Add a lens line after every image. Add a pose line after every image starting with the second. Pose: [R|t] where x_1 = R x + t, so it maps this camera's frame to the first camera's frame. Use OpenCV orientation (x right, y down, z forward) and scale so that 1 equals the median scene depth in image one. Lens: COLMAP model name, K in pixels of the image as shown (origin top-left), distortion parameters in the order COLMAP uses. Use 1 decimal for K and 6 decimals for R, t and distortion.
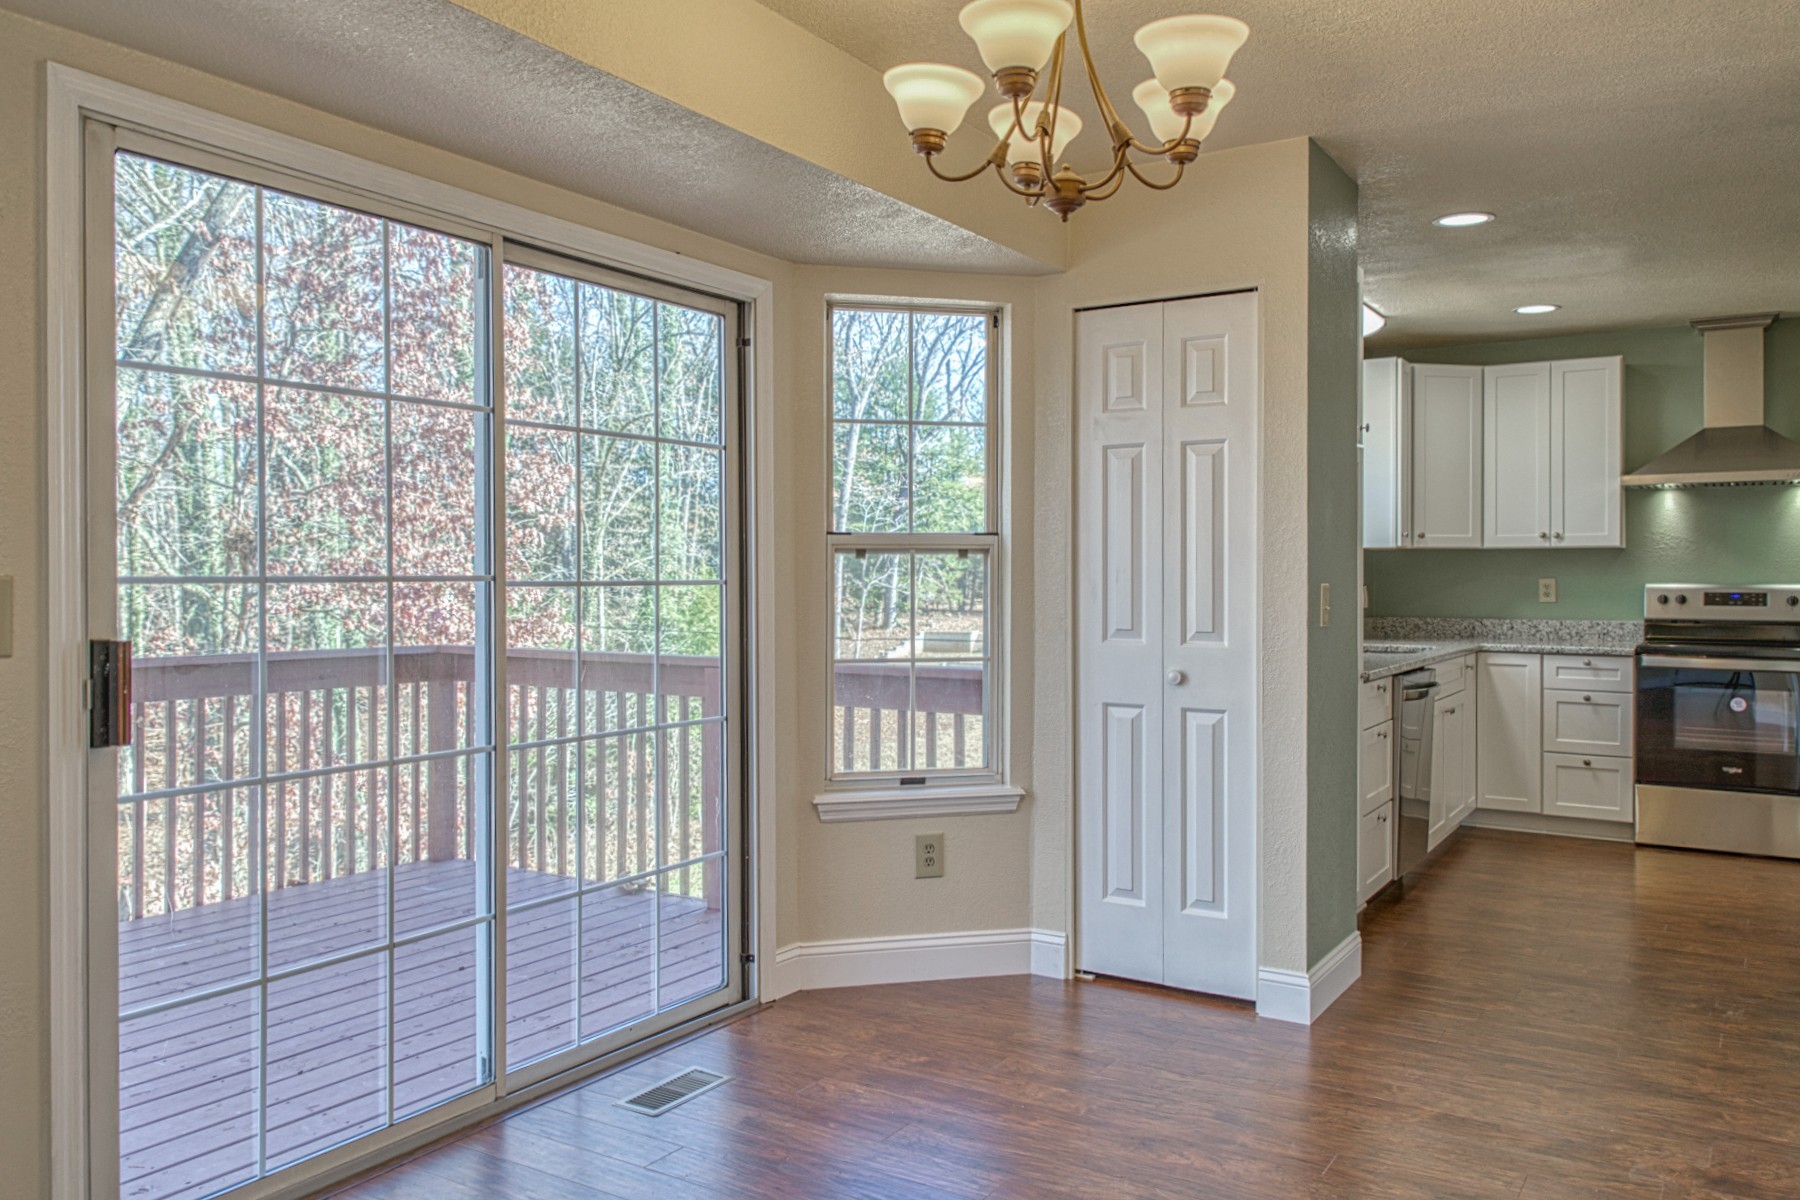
lens RADIAL K [[1294.7, 0, 902.2], [0, 1294.7, 580.6], [0, 0, 1]] dist [-0.003568, -0.003966]
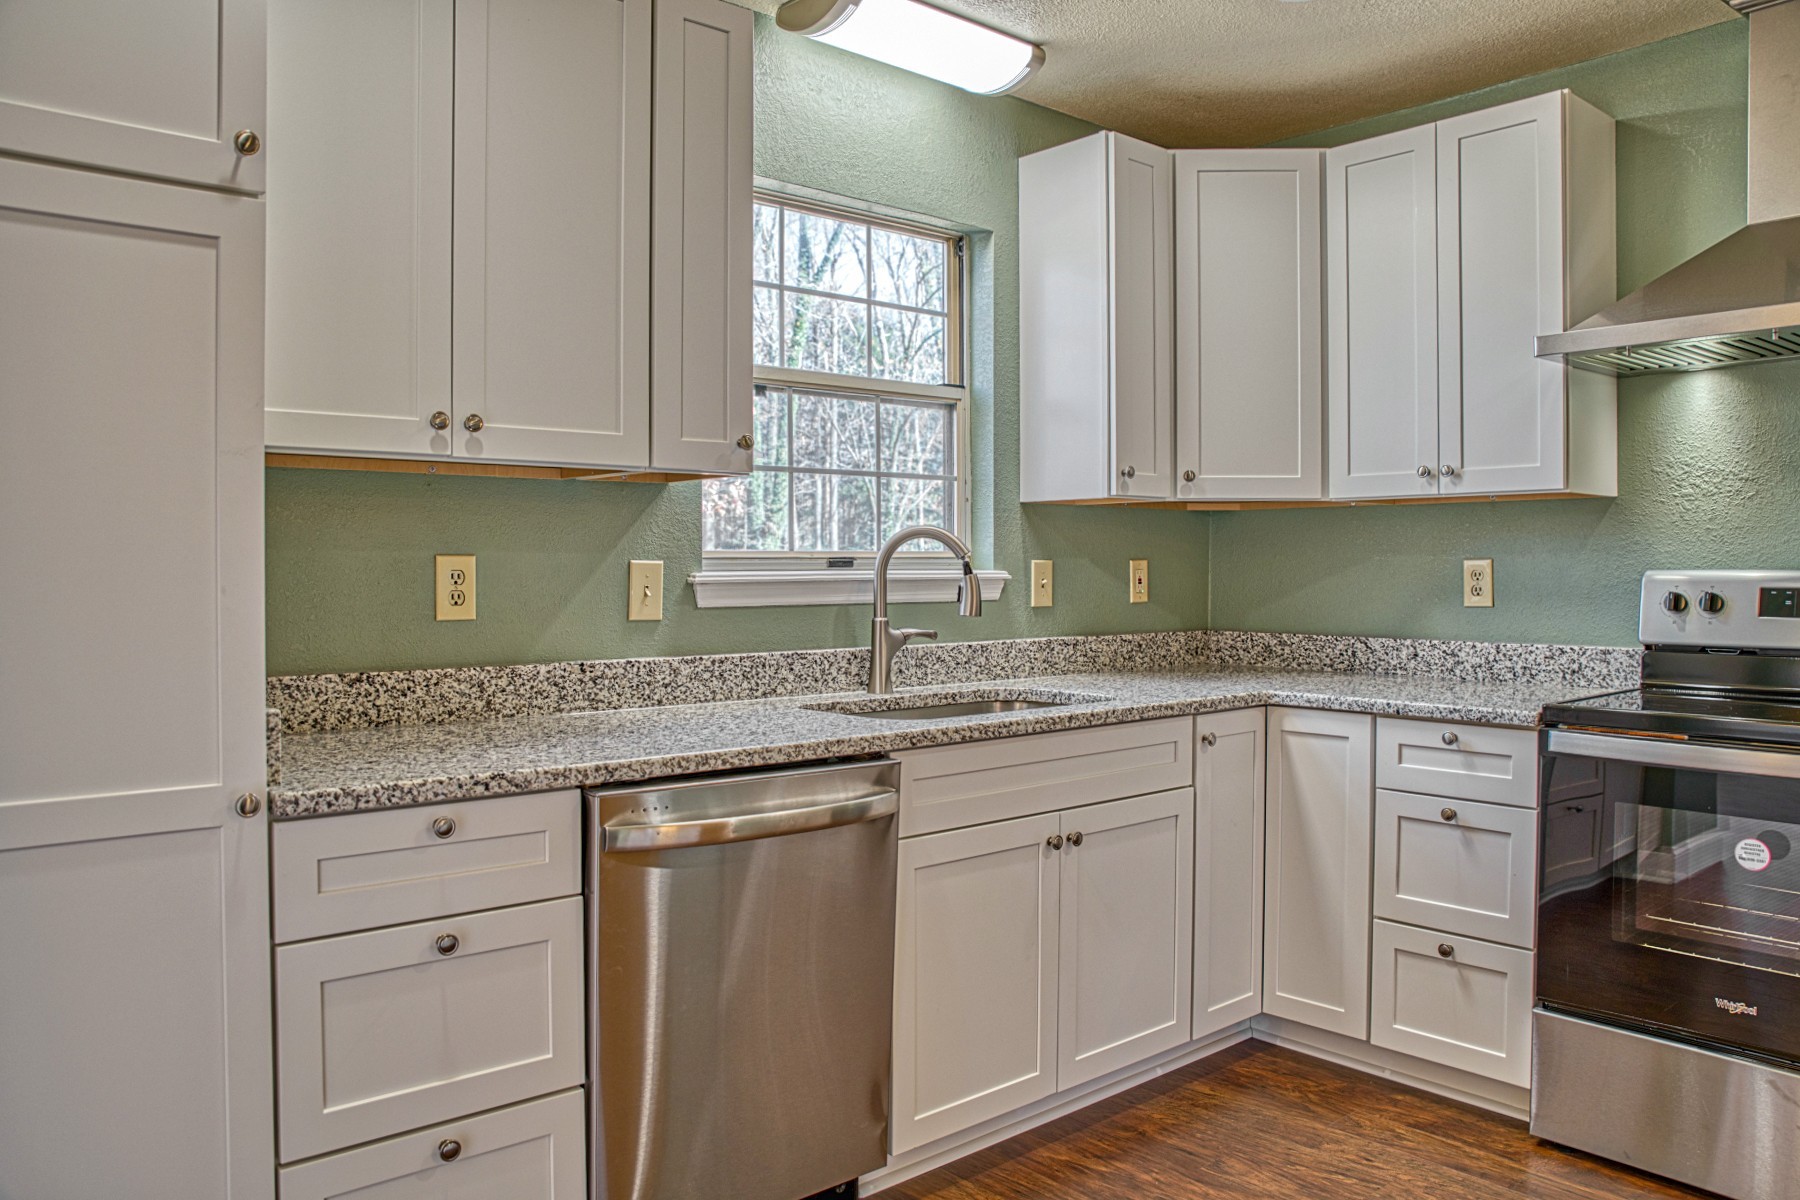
lens RADIAL K [[1342.9, 0, 896.1], [0, 1342.9, 586.7], [0, 0, 1]] dist [-0.118148, 0.109495]
pose [[0.964482, 0.002287, -0.264137, 0.448932], [0.000190, 0.999956, 0.009352, 0.004391], [0.264147, -0.009070, 0.964440, 0.474803]]
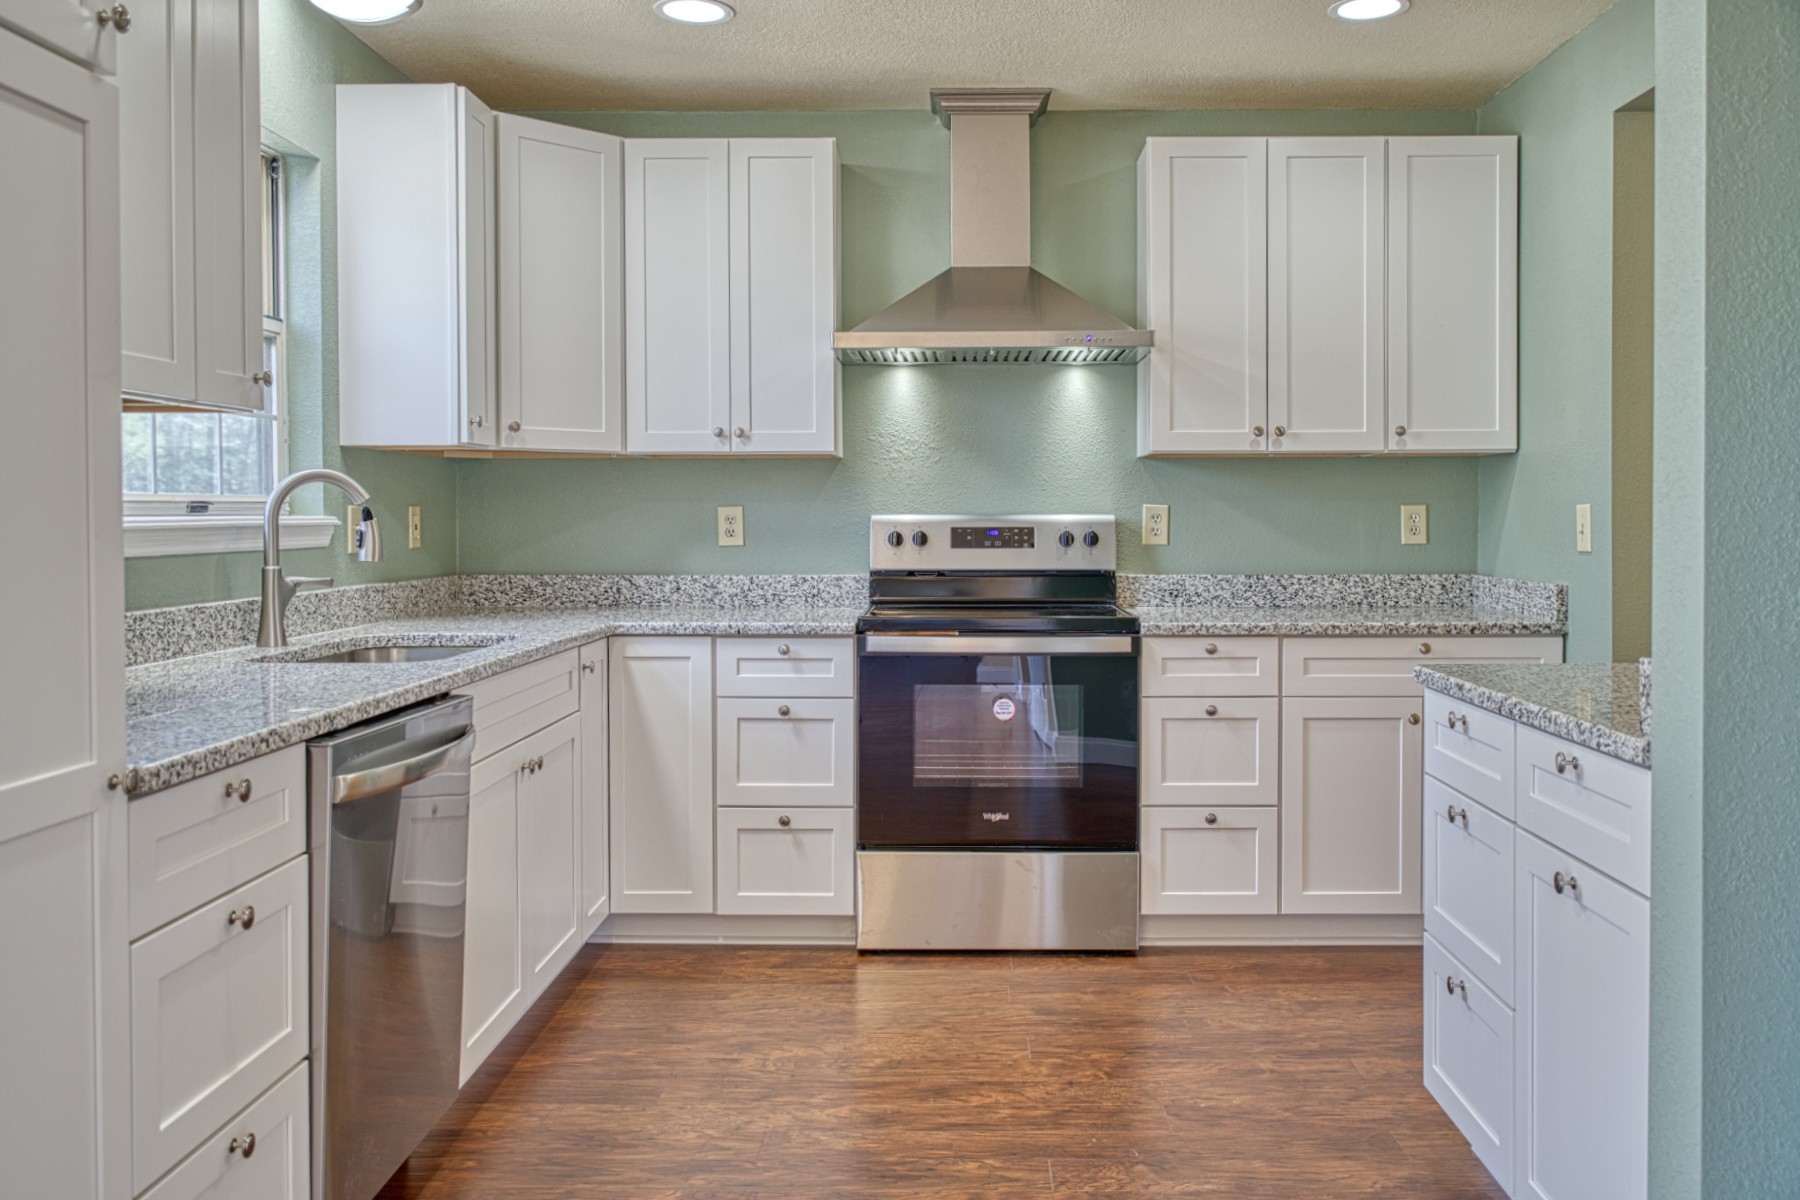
lens RADIAL K [[1444.1, 0, 955.0], [0, 1444.1, 536.6], [0, 0, 1]] dist [-0.007322, -0.001971]
pose [[0.837462, -0.009919, 0.546405, 0.233050], [0.004428, 0.999926, 0.011365, 0.005700], [-0.546477, -0.007098, 0.837444, 0.402707]]
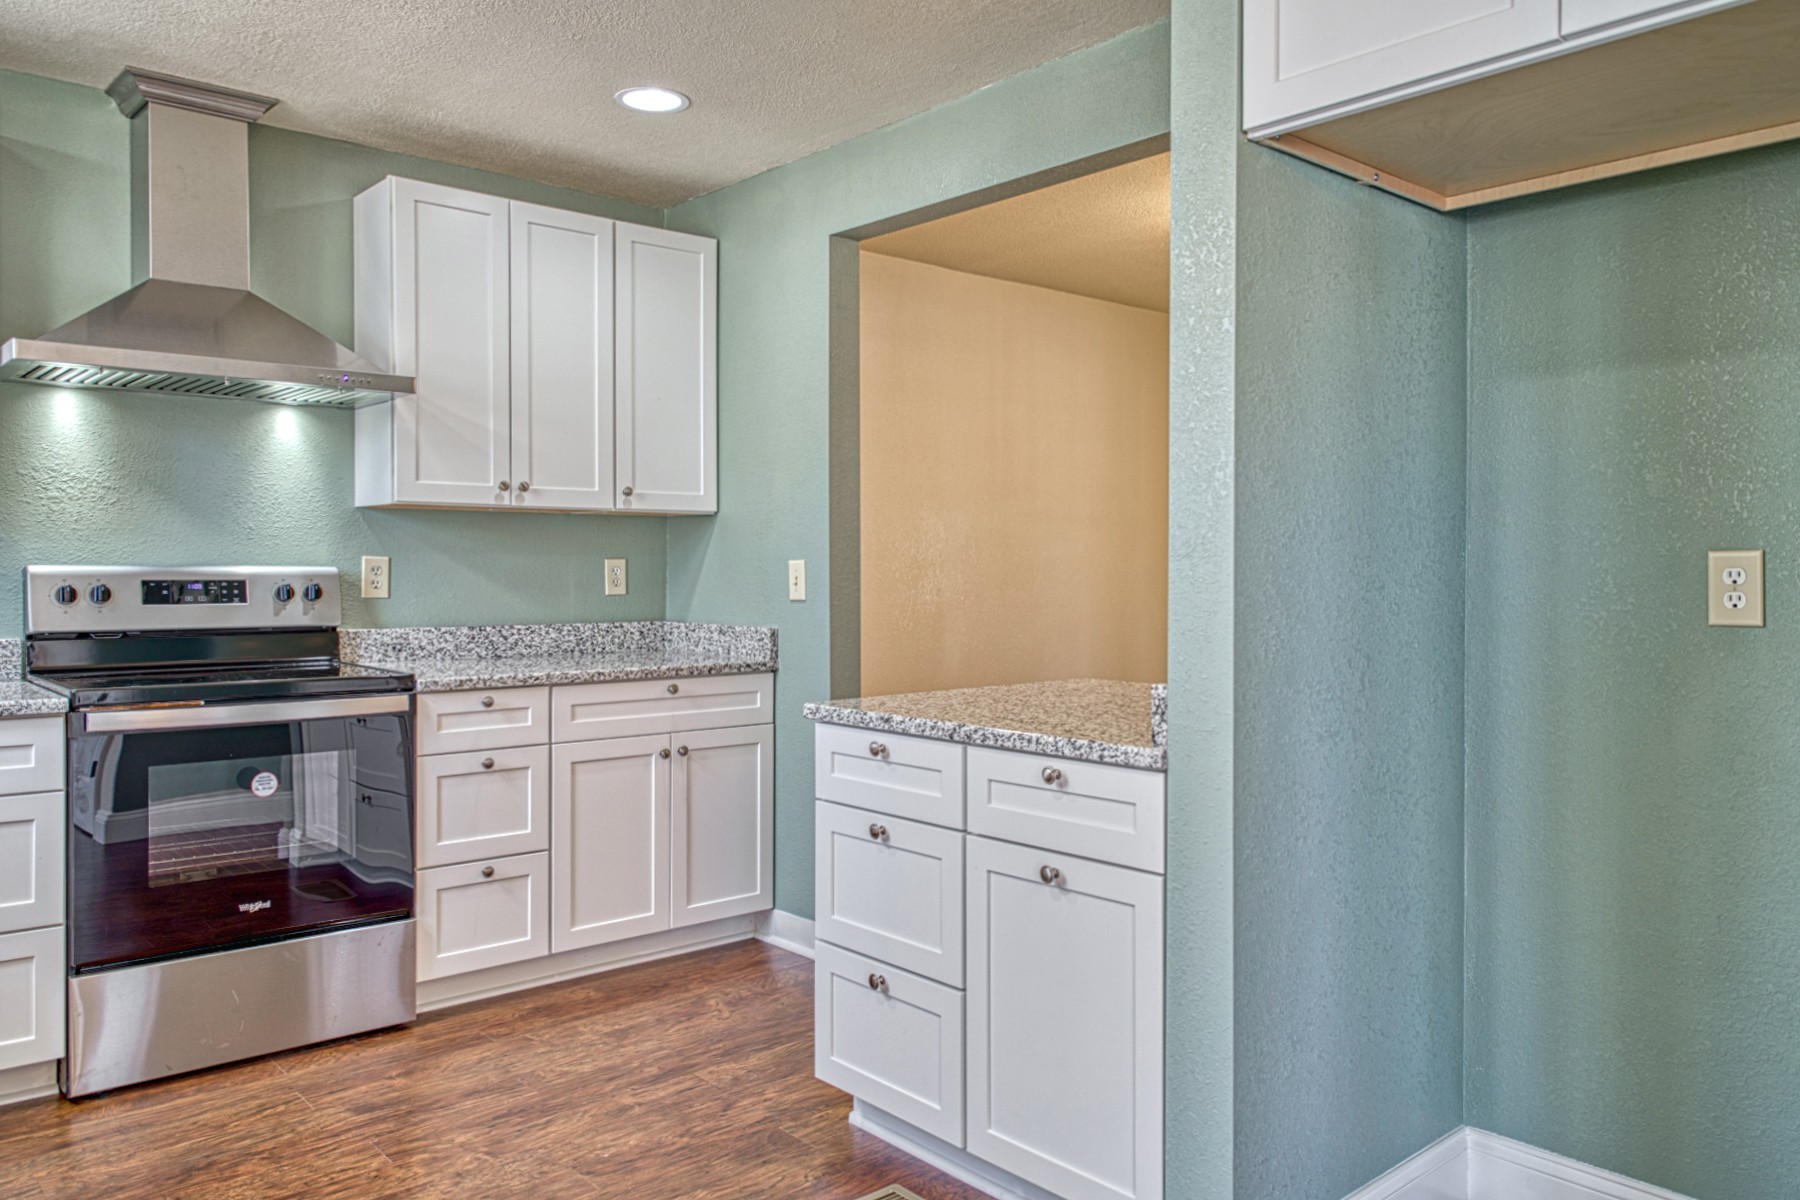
lens RADIAL K [[1294.7, 0, 902.2], [0, 1294.7, 580.6], [0, 0, 1]] dist [-0.003568, -0.003966]
pose [[0.258220, -0.008853, 0.966046, 0.173243], [0.000965, 0.999960, 0.008906, 0.004650], [-0.966086, -0.001368, 0.258218, 0.547476]]
